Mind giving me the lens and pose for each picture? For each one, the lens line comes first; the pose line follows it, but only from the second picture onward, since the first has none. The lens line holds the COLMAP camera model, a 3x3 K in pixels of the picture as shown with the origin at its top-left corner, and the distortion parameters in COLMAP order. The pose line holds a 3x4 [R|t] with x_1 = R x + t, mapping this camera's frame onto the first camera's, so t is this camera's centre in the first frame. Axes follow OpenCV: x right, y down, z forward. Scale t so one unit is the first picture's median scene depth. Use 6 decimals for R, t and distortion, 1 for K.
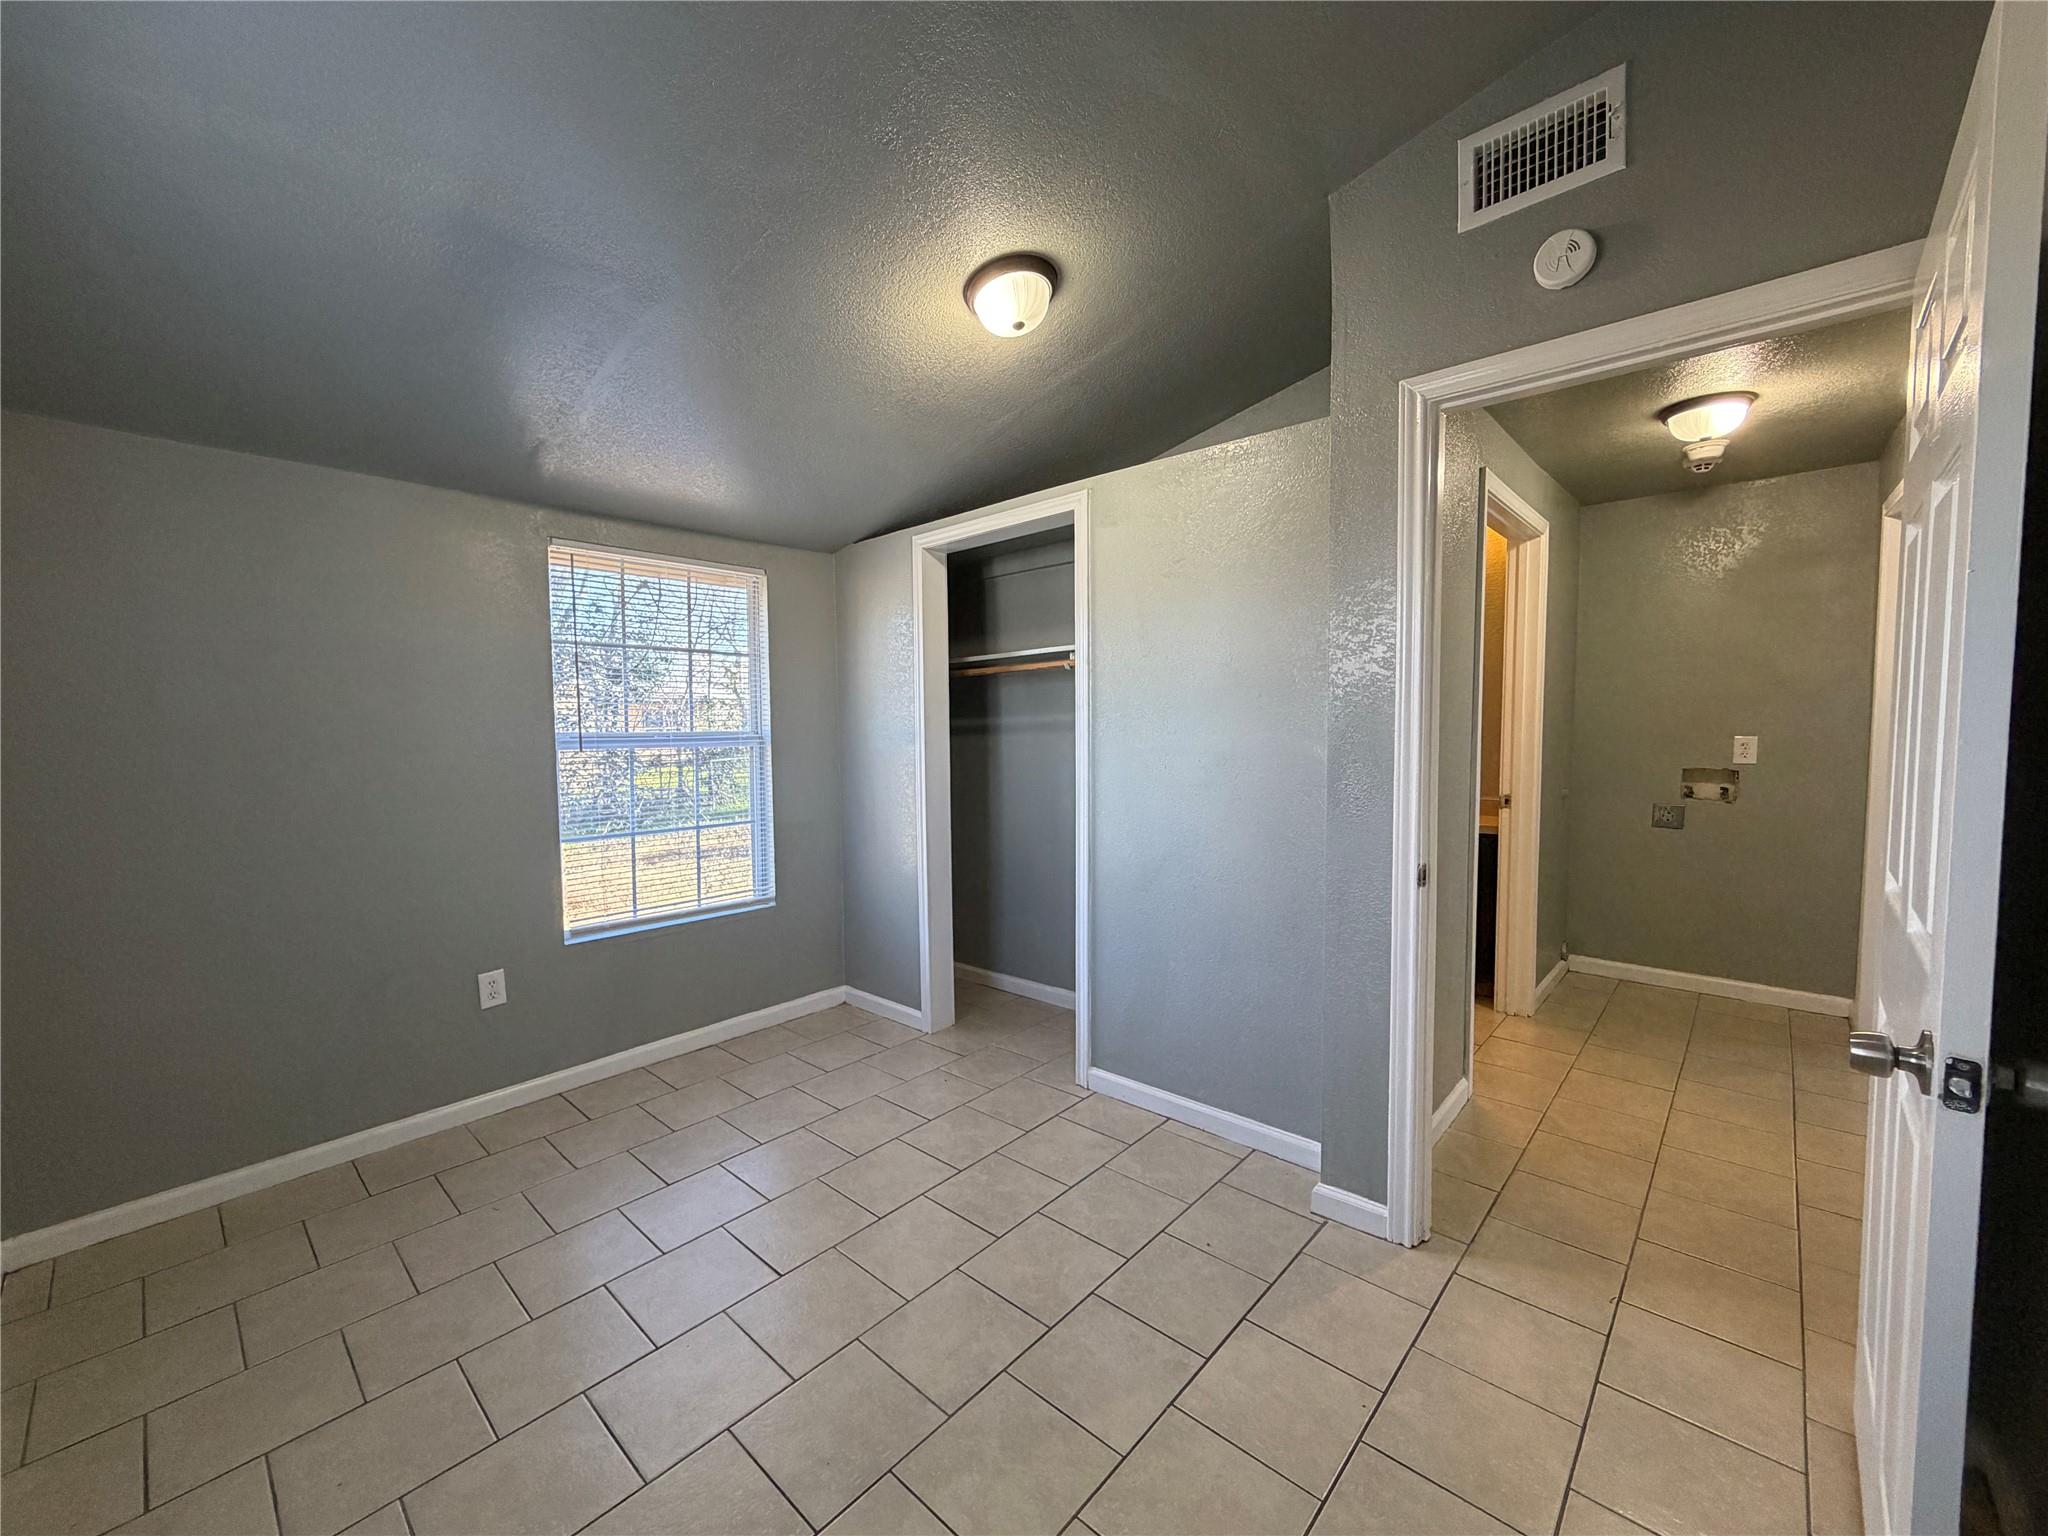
lens RADIAL K [[818.0, 0, 1018.4], [0, 818.0, 759.6], [0, 0, 1]] dist [0.001353, -0.000649]
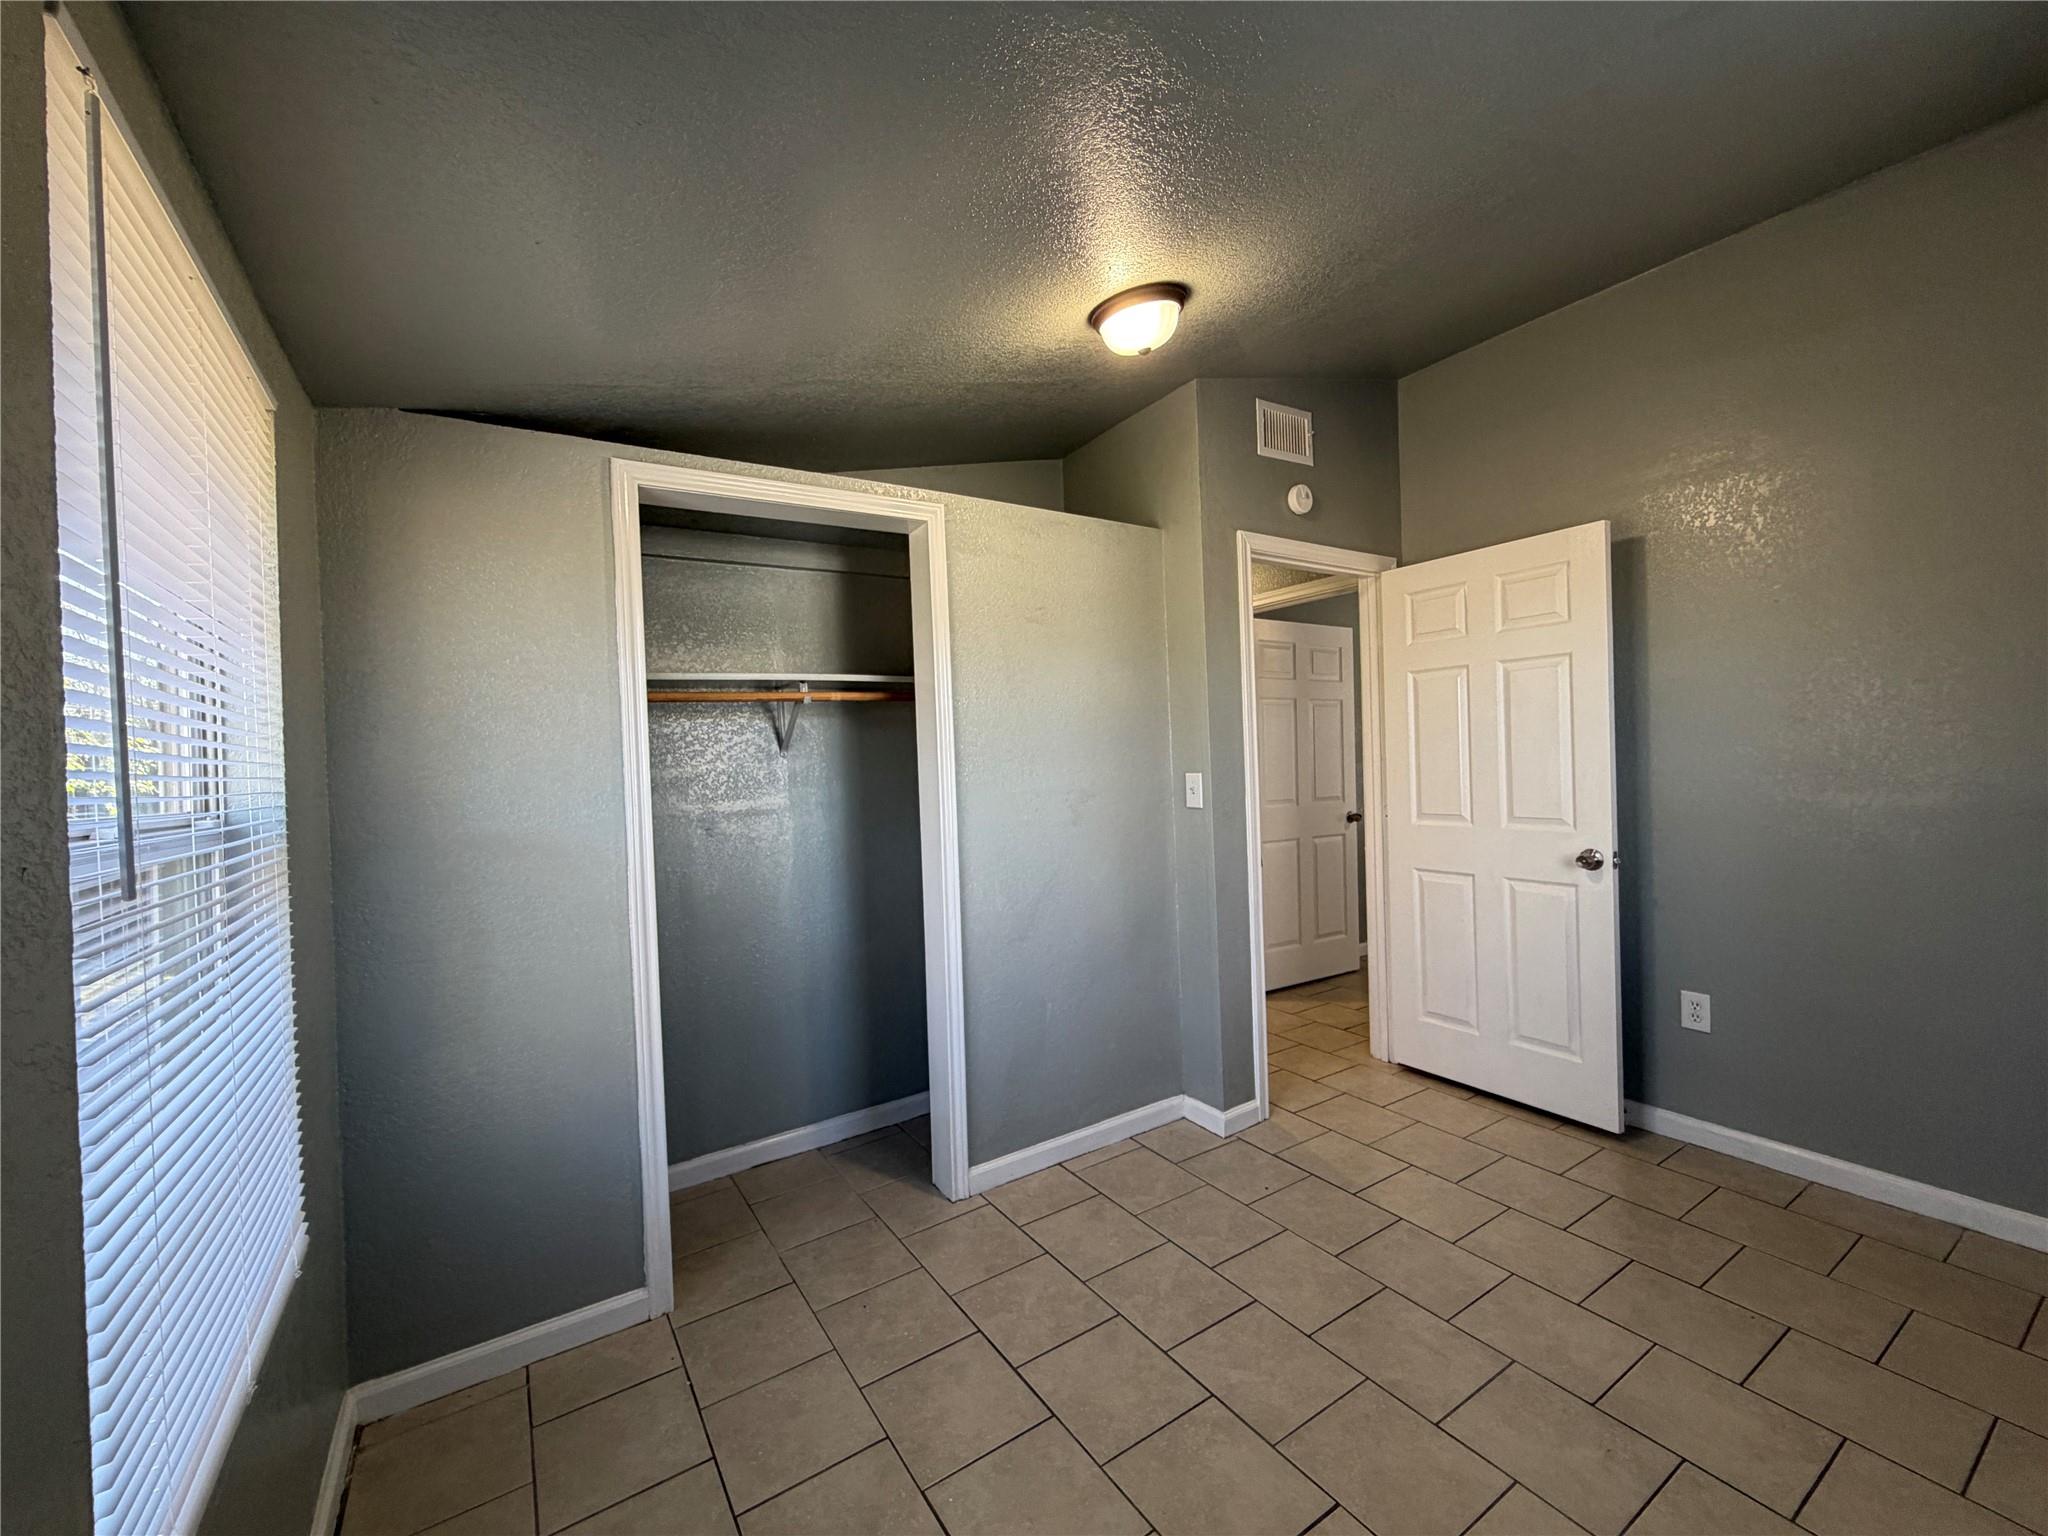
lens RADIAL K [[818.0, 0, 1002.9], [0, 818.0, 767.1], [0, 0, 1]] dist [0.001353, -0.000649]
pose [[0.260628, -0.002112, 0.965437, -1.067657], [0.077353, 0.996828, -0.018702, -0.037347], [-0.962336, 0.079553, 0.259965, 1.041107]]
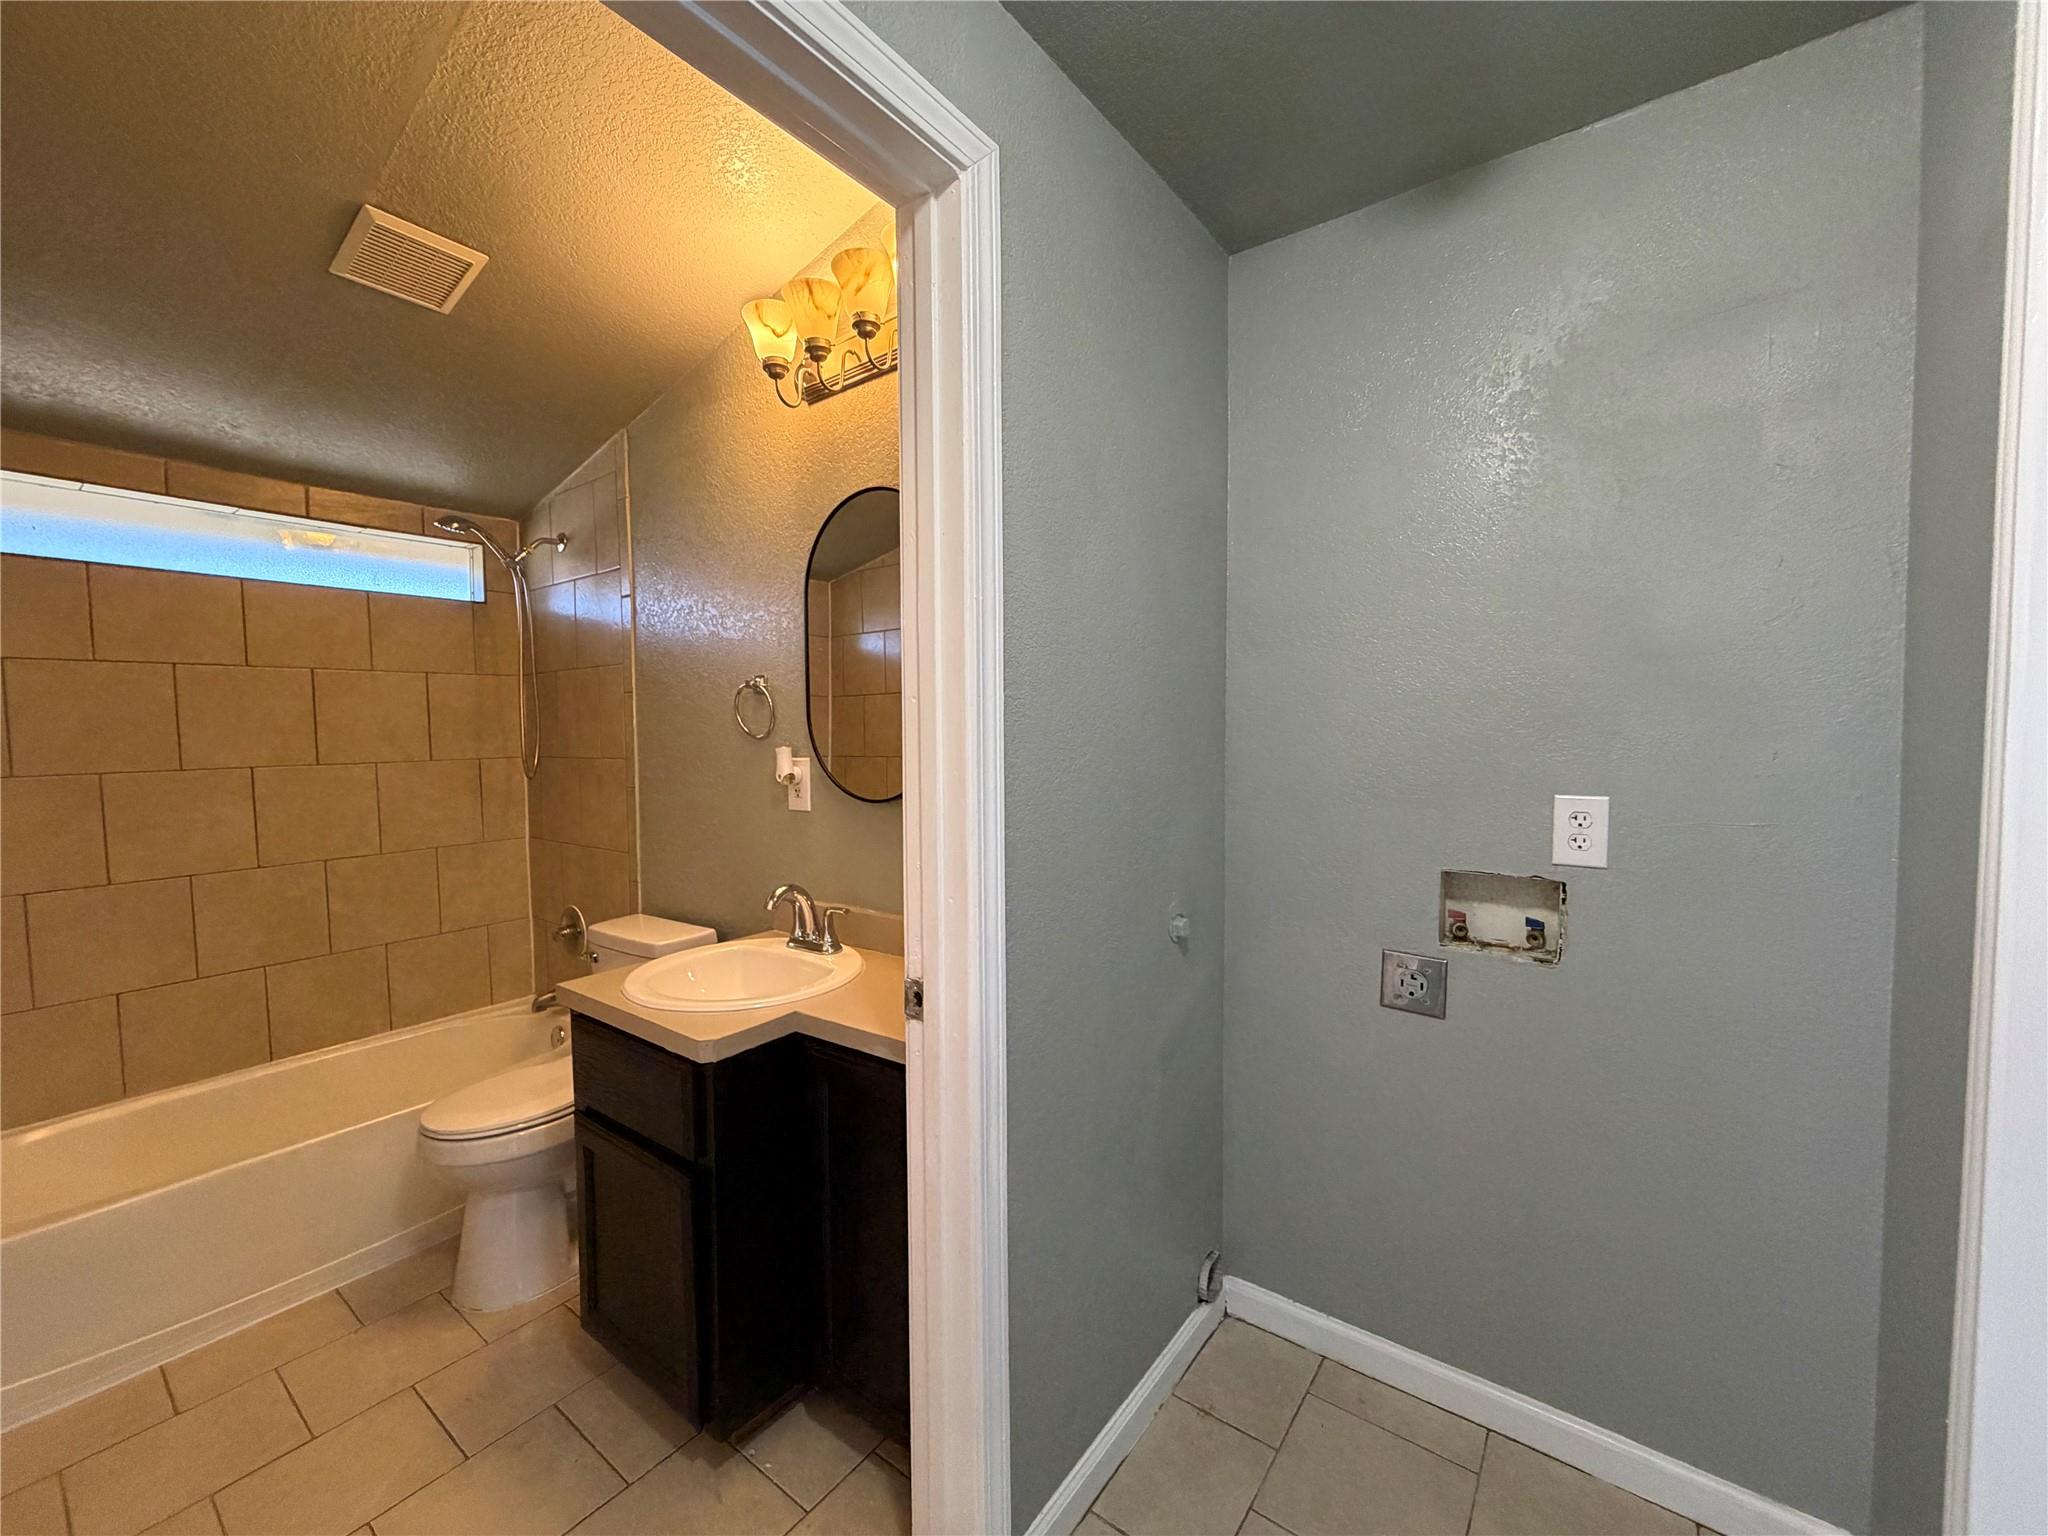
lens RADIAL K [[818.0, 0, 1032.3], [0, 818.0, 762.1], [0, 0, 1]] dist [0.001353, -0.000649]
pose [[0.995493, -0.003529, 0.094773, 0.065540], [0.004305, 0.999959, -0.007984, -0.004623], [-0.094741, 0.008356, 0.995467, 0.070546]]
